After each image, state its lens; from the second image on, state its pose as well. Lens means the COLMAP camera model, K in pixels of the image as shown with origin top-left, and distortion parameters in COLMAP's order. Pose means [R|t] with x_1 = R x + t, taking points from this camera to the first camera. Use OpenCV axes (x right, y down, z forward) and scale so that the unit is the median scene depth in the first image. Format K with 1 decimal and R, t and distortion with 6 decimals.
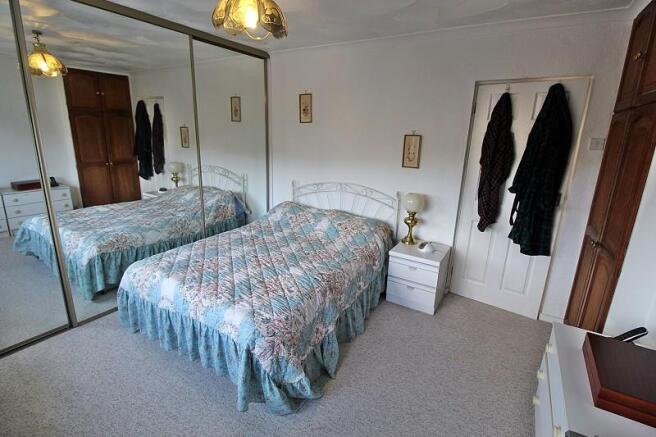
lens RADIAL K [[313.4, 0, 327.9], [0, 313.4, 211.3], [0, 0, 1]] dist [-0.003069, -0.001457]
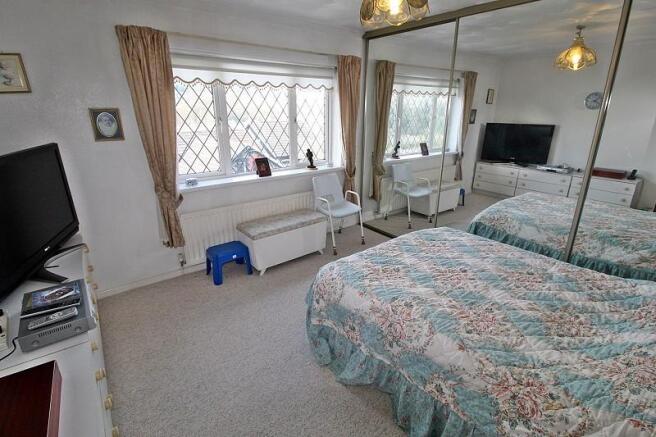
lens RADIAL K [[313.4, 0, 327.9], [0, 313.4, 211.3], [0, 0, 1]] dist [-0.003069, -0.001457]
pose [[-0.347353, 0.254537, -0.902528, 0.526228], [-0.249909, 0.902521, 0.350716, -0.172088], [0.903820, 0.347372, -0.249882, 0.754035]]
